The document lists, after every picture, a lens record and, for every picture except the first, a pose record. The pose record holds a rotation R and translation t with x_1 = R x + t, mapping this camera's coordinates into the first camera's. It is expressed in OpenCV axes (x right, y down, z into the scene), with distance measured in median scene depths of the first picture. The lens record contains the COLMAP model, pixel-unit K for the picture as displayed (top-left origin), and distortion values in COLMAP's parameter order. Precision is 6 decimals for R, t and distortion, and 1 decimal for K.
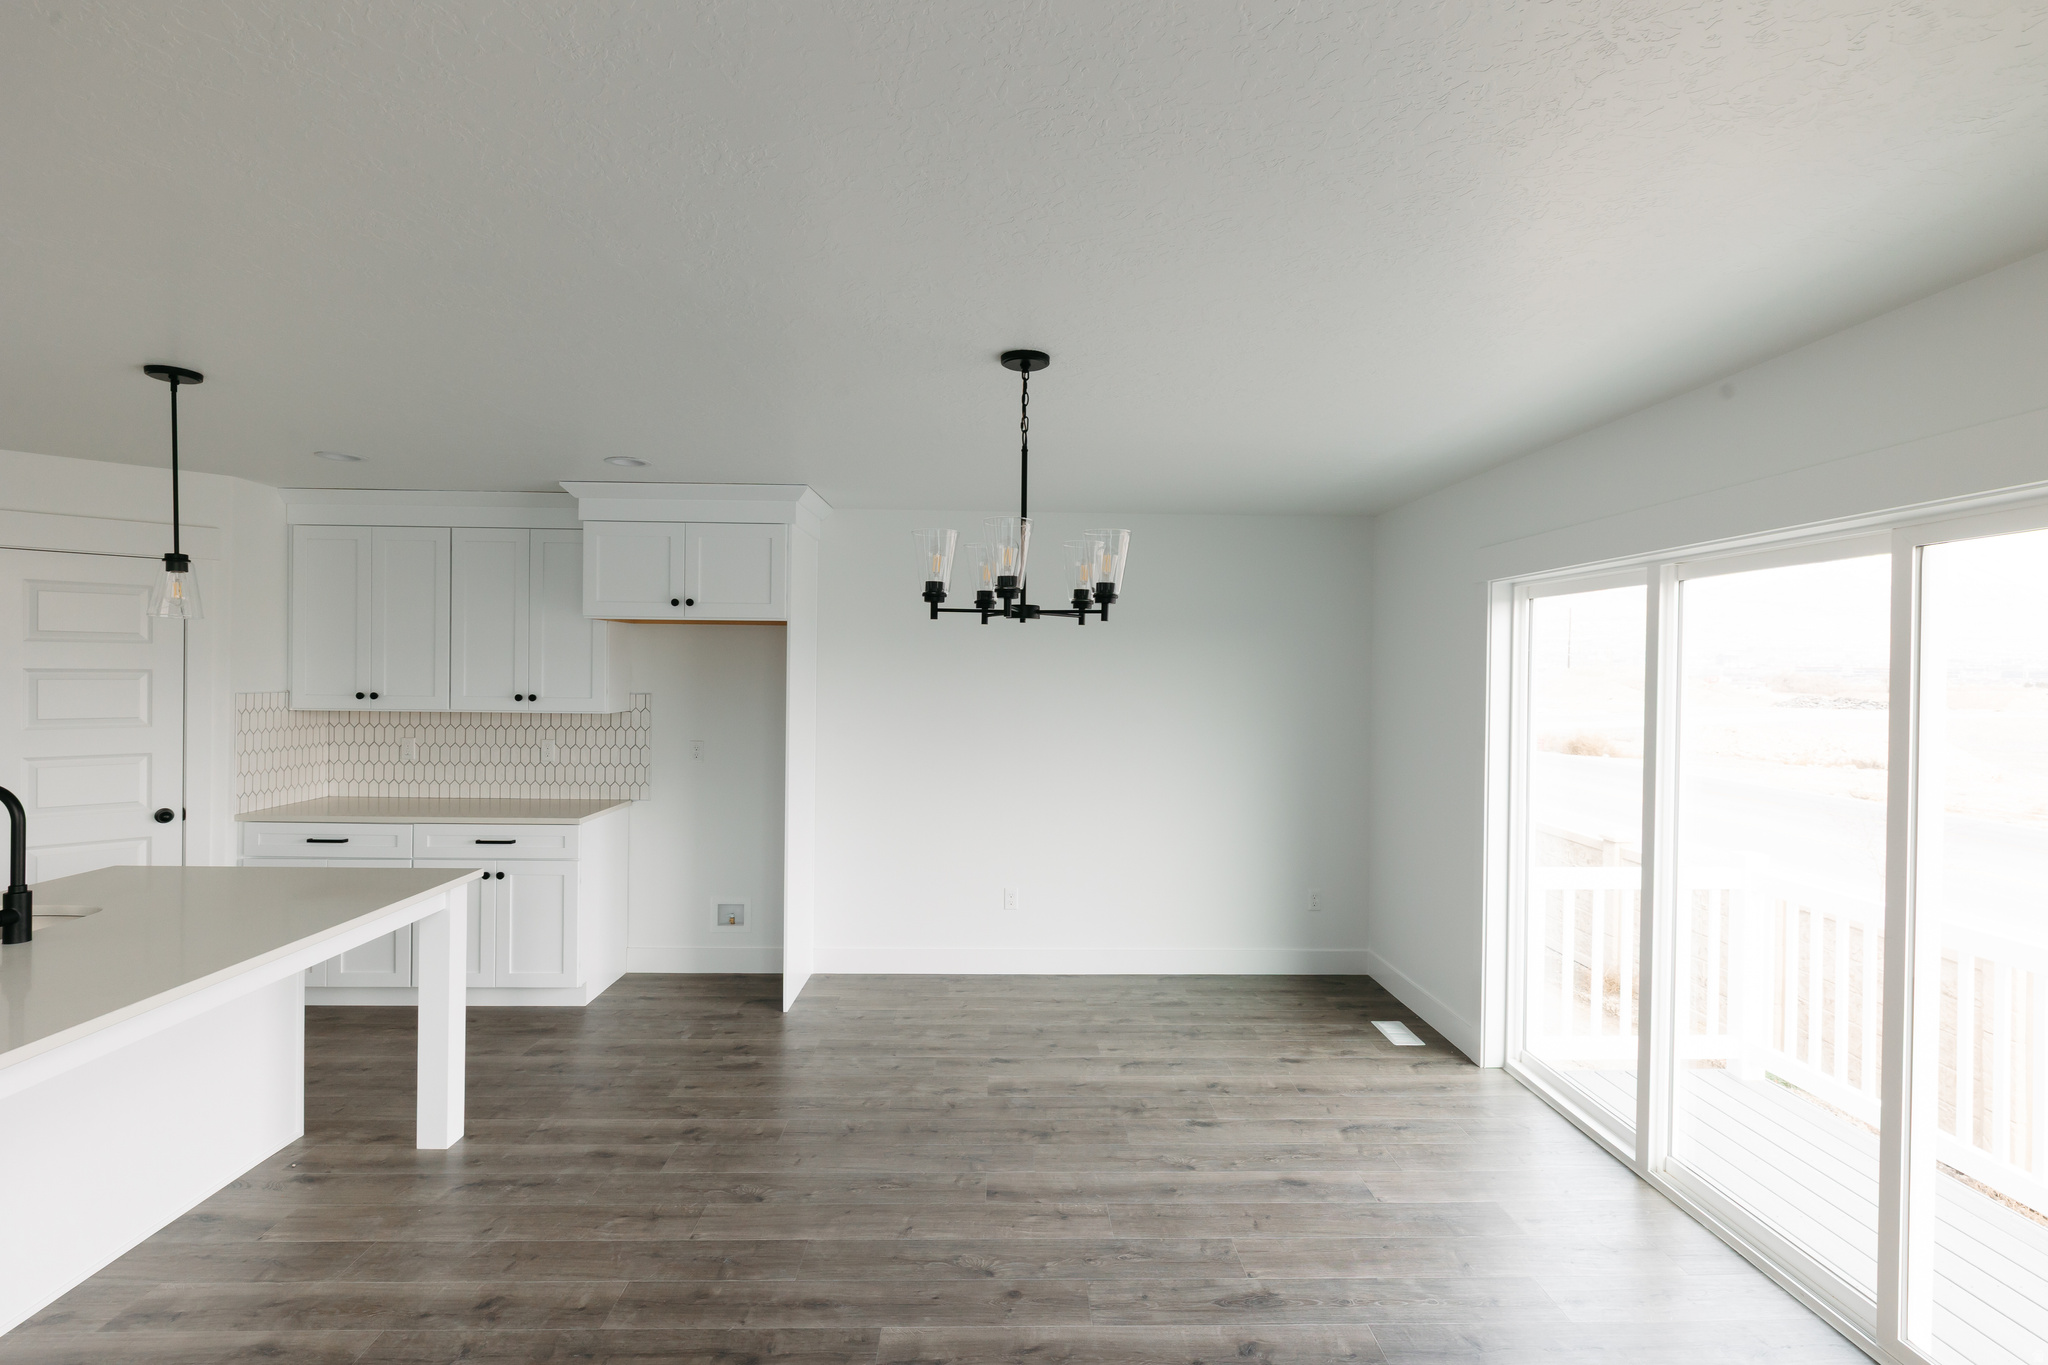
lens RADIAL K [[999.0, 0, 1024.8], [0, 999.0, 676.5], [0, 0, 1]] dist [-0.002003, 0.001094]
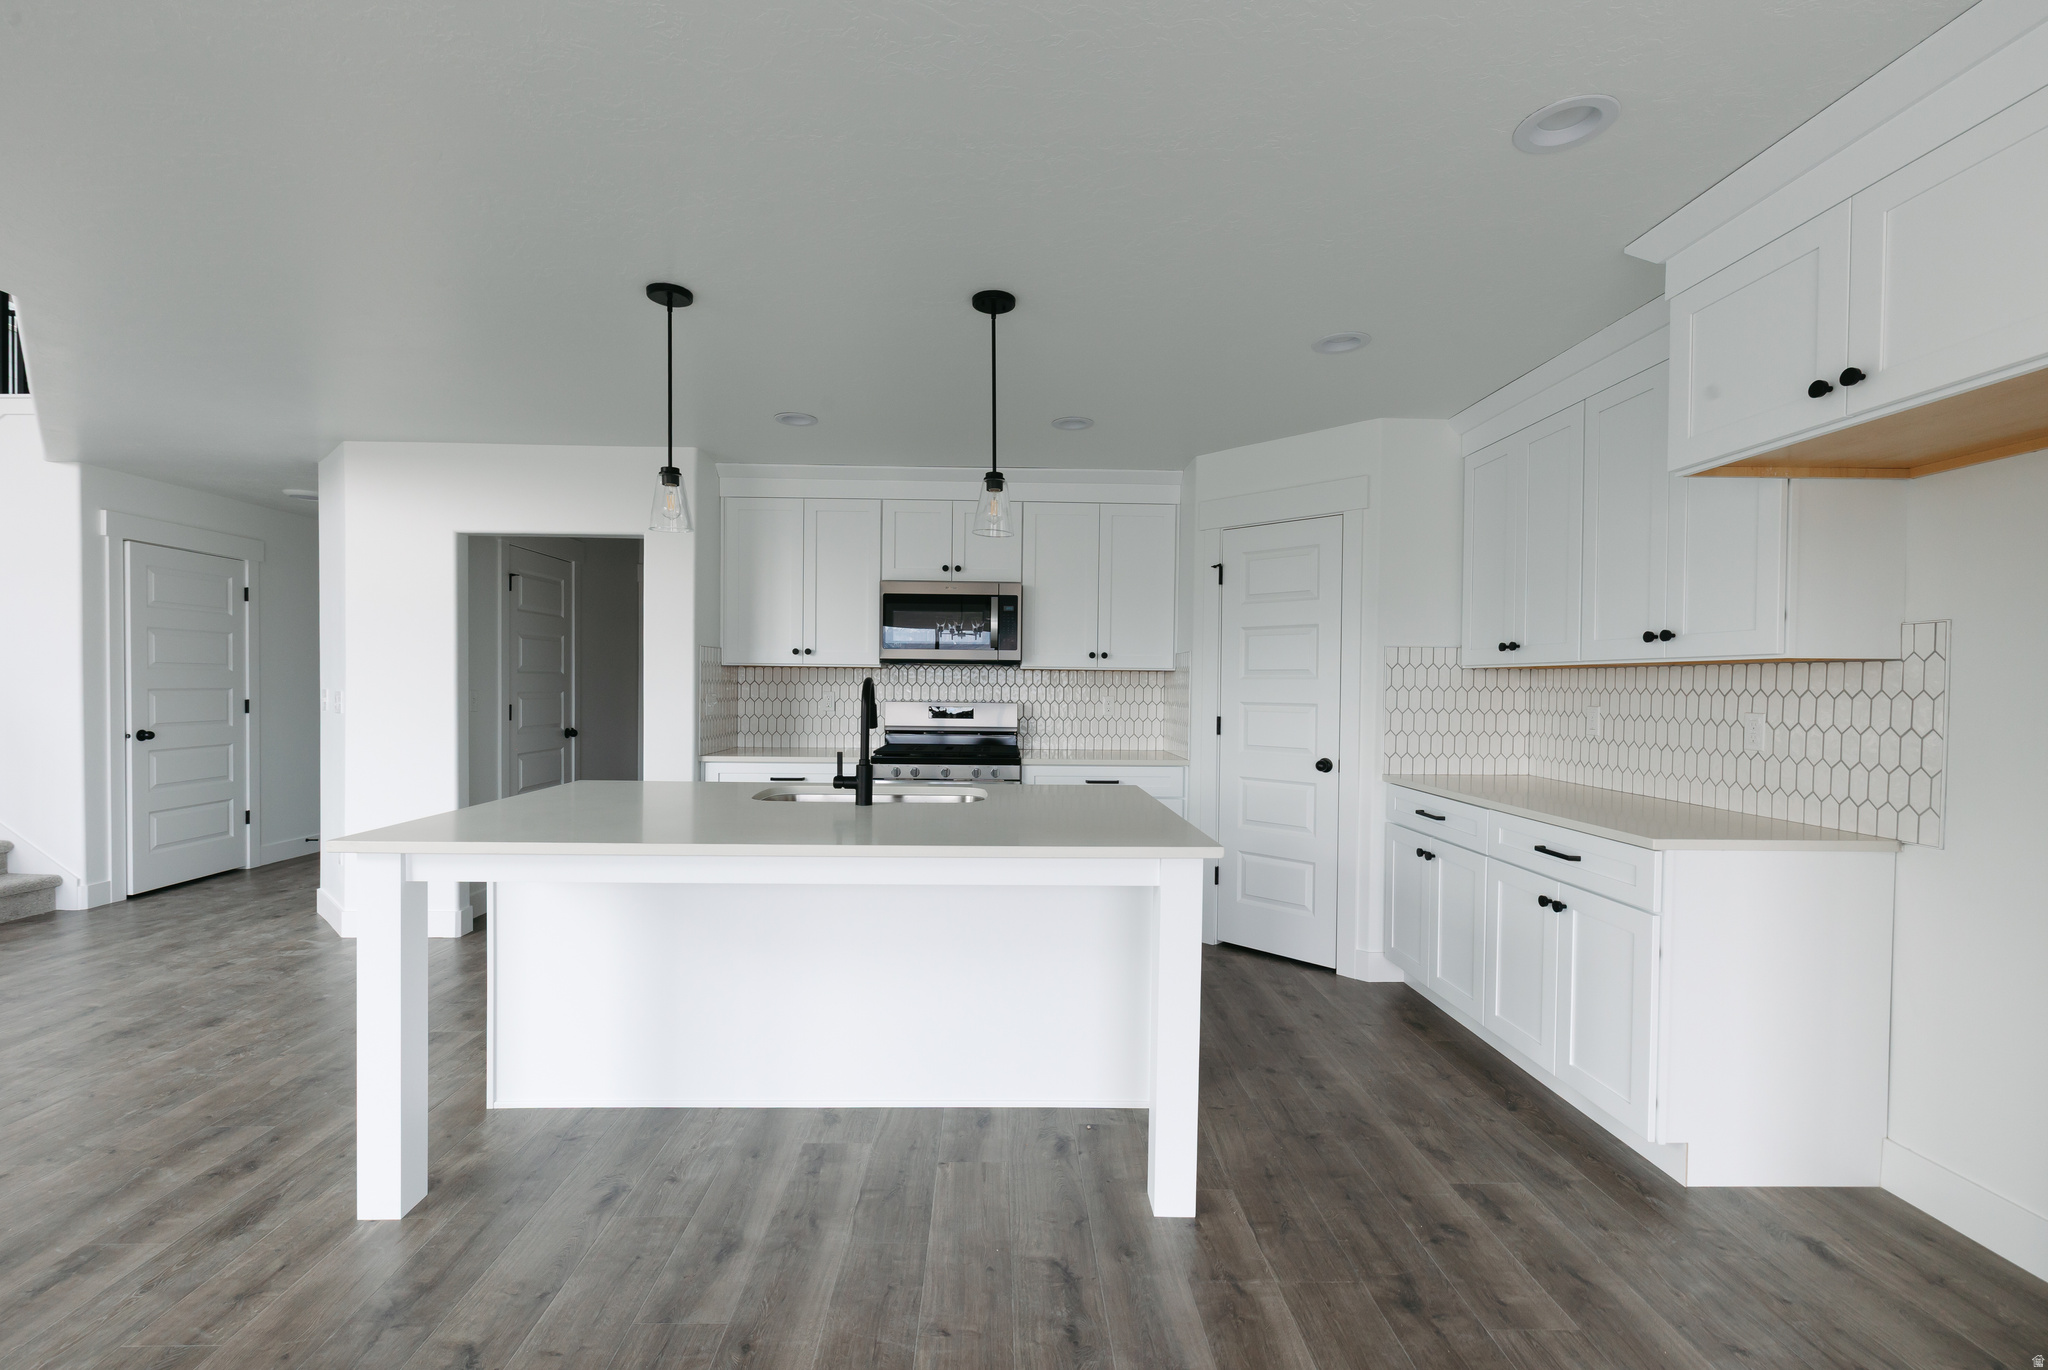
lens RADIAL K [[874.1, 0, 1015.8], [0, 874.1, 699.0], [0, 0, 1]] dist [0.004109, -0.000259]
pose [[-0.004669, 0.005587, -0.999973, 0.050557], [-0.016736, 0.999844, 0.005664, 0.078011], [0.999849, 0.016762, -0.004574, 0.751240]]
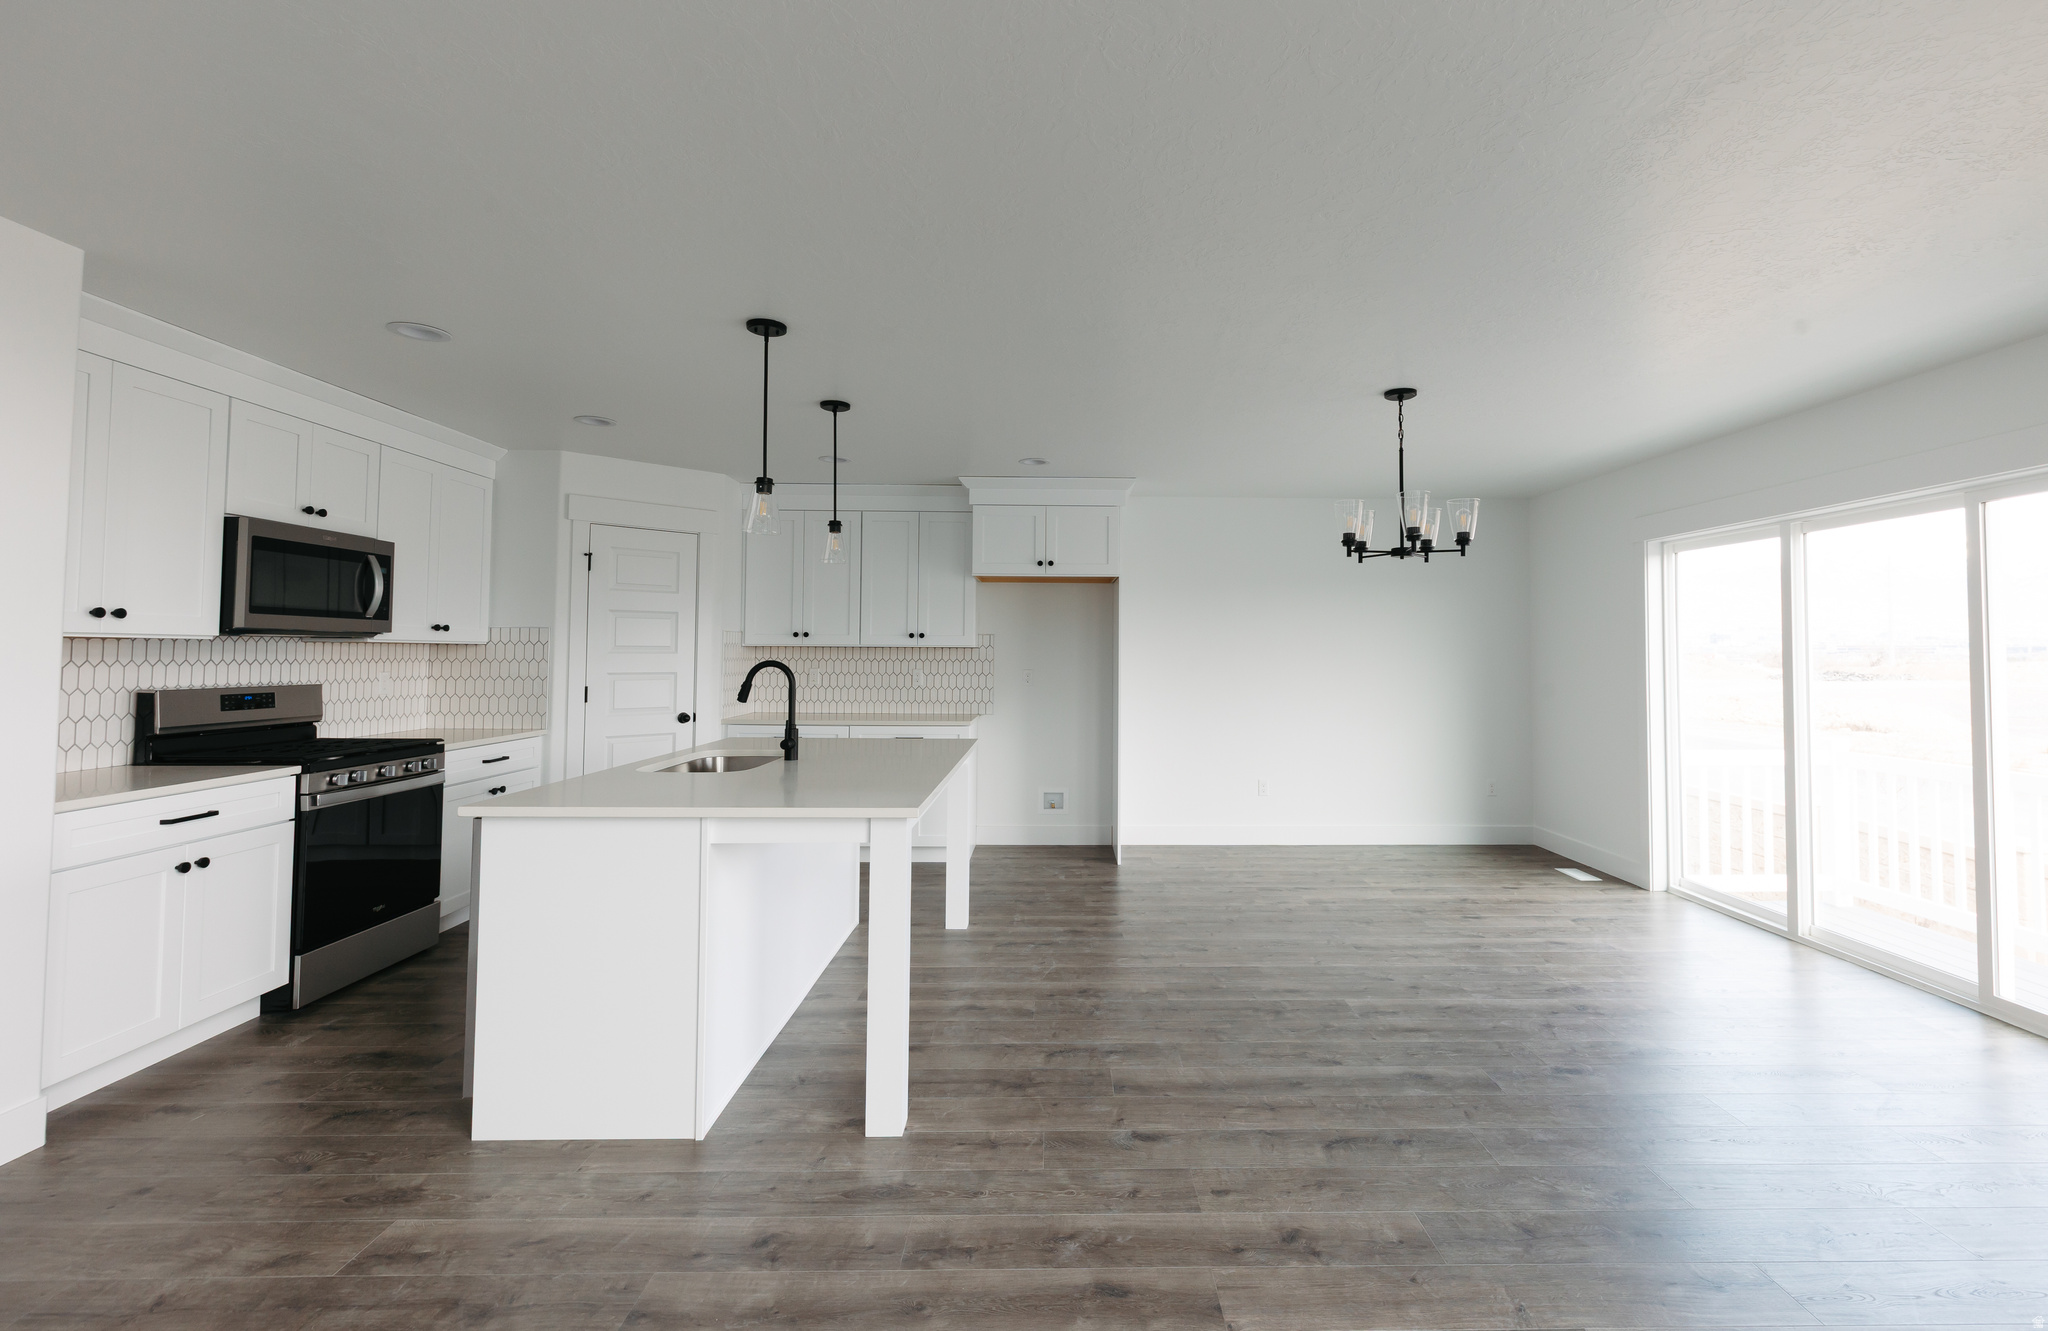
lens RADIAL K [[908.0, 0, 1074.6], [0, 908.0, 619.5], [0, 0, 1]] dist [0.000989, 0.000026]
pose [[0.999970, -0.006821, -0.003643, -0.346391], [0.006652, 0.998989, -0.044456, 0.068828], [0.003942, 0.044431, 0.999005, -0.287702]]
